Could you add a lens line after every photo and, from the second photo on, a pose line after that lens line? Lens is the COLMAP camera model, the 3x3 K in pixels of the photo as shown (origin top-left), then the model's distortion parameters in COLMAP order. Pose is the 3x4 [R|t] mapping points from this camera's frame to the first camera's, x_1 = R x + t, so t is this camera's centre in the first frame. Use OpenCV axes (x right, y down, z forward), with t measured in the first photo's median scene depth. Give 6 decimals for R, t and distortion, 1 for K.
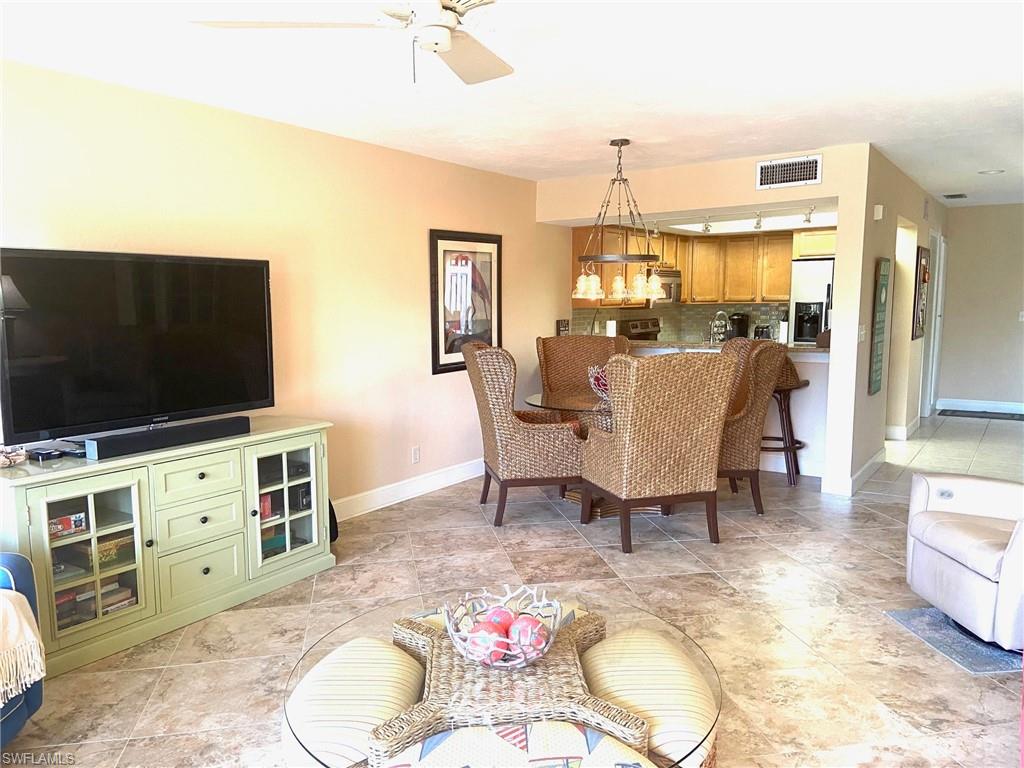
lens RADIAL K [[770.4, 0, 517.4], [0, 770.4, 386.0], [0, 0, 1]] dist [0.128075, -0.170319]
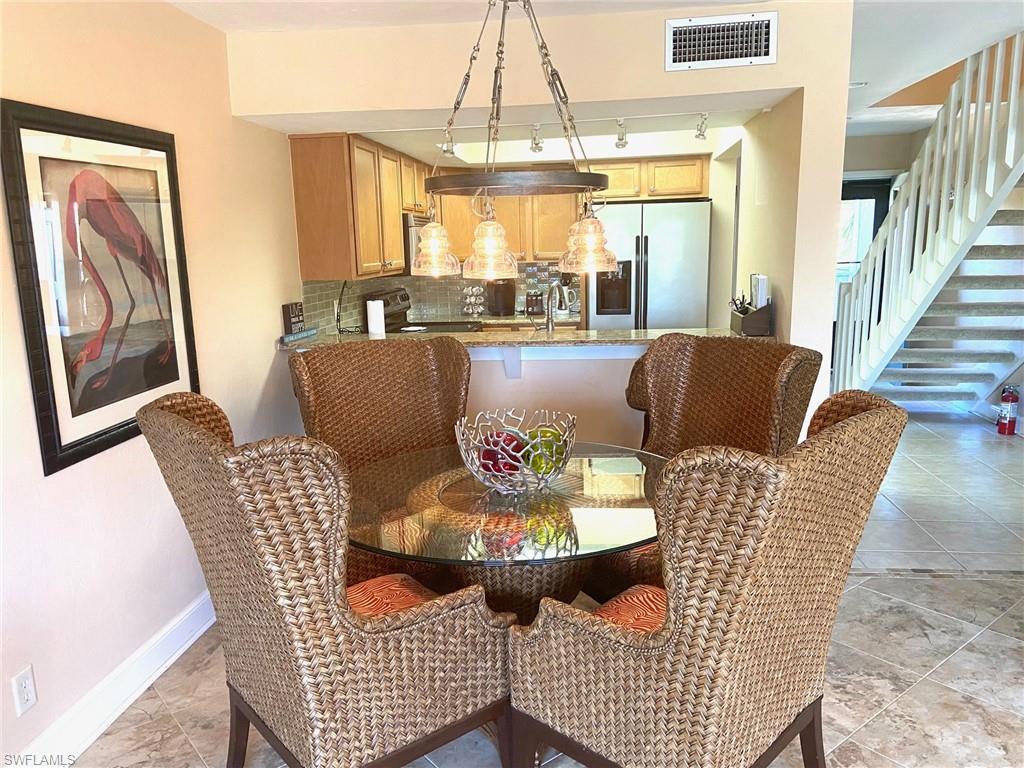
lens RADIAL K [[774.5, 0, 522.8], [0, 774.5, 393.2], [0, 0, 1]] dist [0.095136, -0.116894]
pose [[0.883002, -0.104908, 0.457496, -0.058813], [0.072544, 0.993493, 0.087801, -0.058665], [-0.463730, -0.044339, 0.884867, 0.417875]]
